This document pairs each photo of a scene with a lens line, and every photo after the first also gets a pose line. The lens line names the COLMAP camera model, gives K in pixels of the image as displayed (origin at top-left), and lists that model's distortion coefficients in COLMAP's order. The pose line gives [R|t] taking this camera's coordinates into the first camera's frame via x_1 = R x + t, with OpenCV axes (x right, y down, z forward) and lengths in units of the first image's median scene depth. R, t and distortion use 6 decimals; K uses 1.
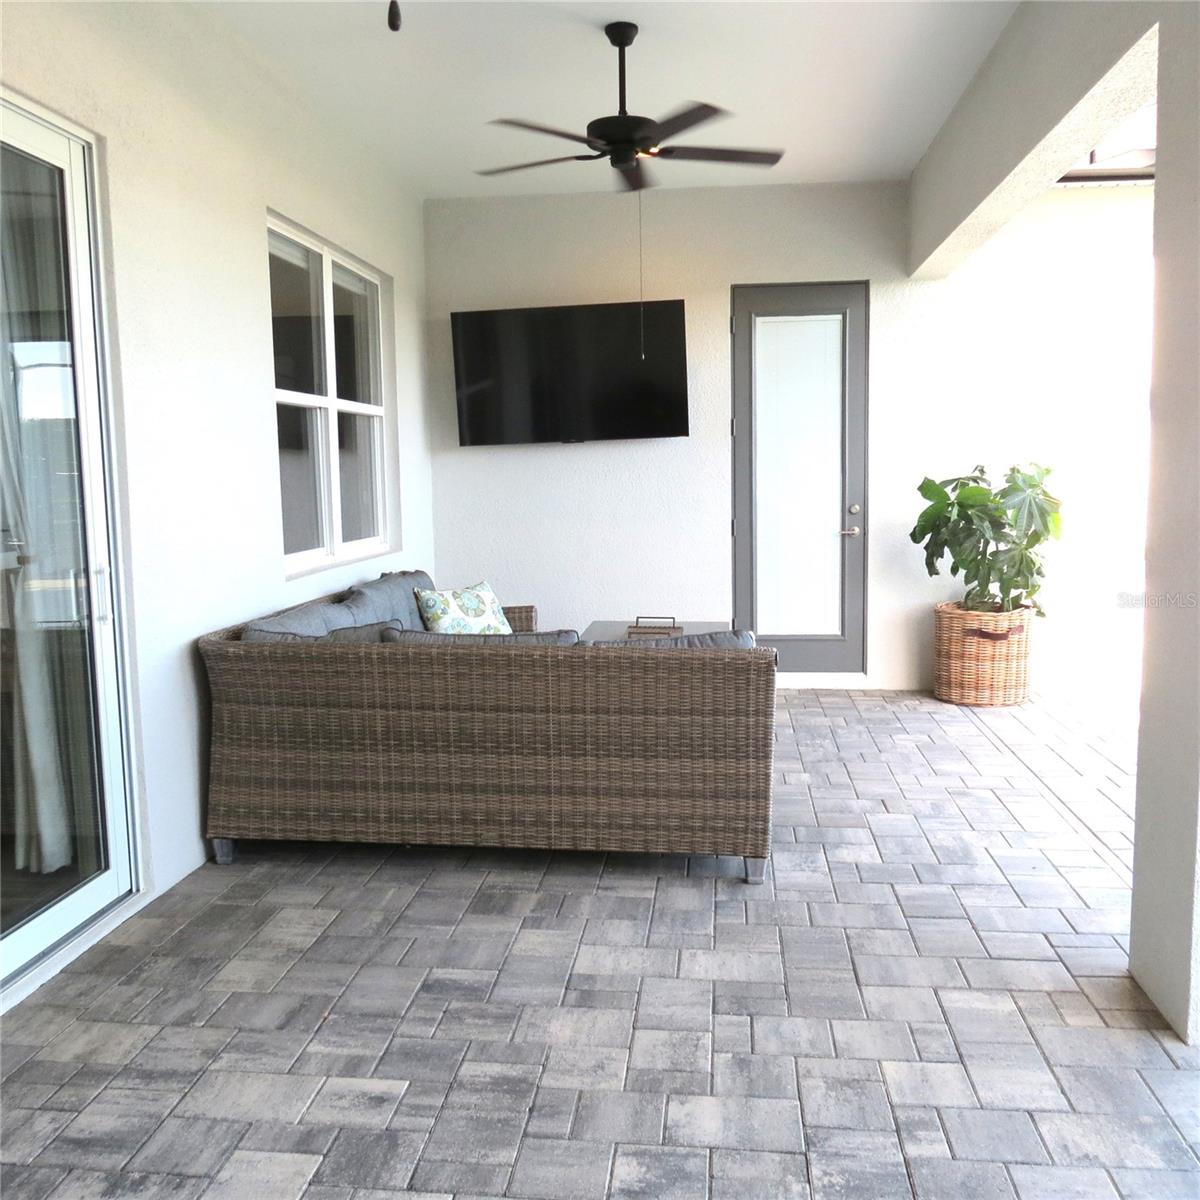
lens RADIAL K [[1125.8, 0, 588.0], [0, 1125.8, 598.3], [0, 0, 1]] dist [-0.062464, 0.071083]
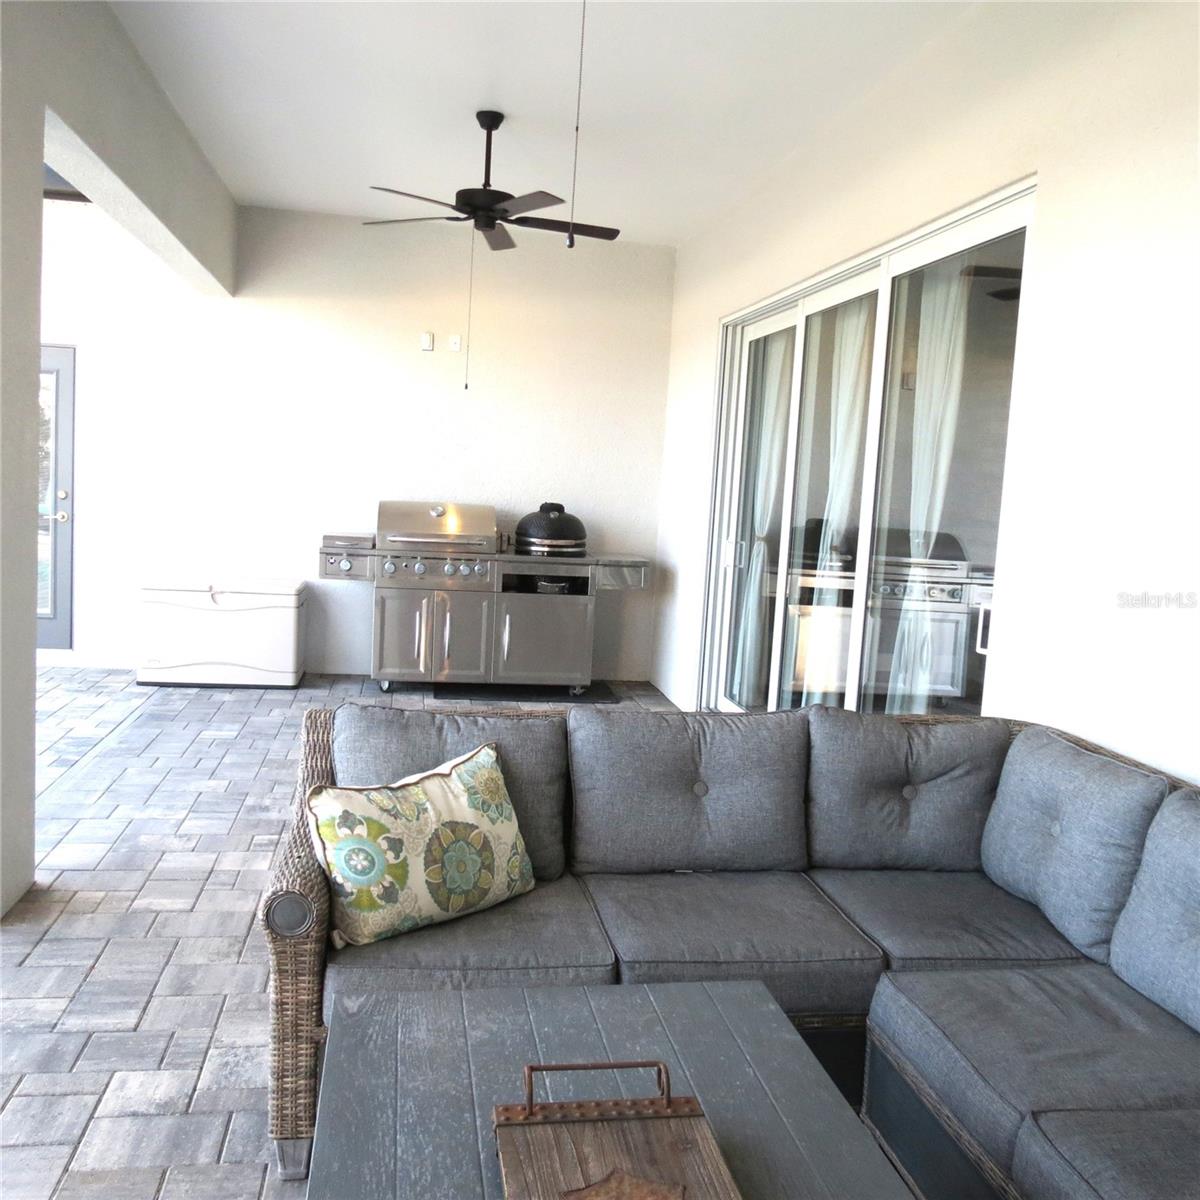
lens RADIAL K [[1125.8, 0, 588.0], [0, 1125.8, 598.3], [0, 0, 1]] dist [-0.062464, 0.071083]
pose [[-0.960445, -0.014556, -0.278088, 0.232891], [-0.078005, 0.972715, 0.218495, -0.257025], [0.267320, 0.231545, -0.935375, 2.079990]]
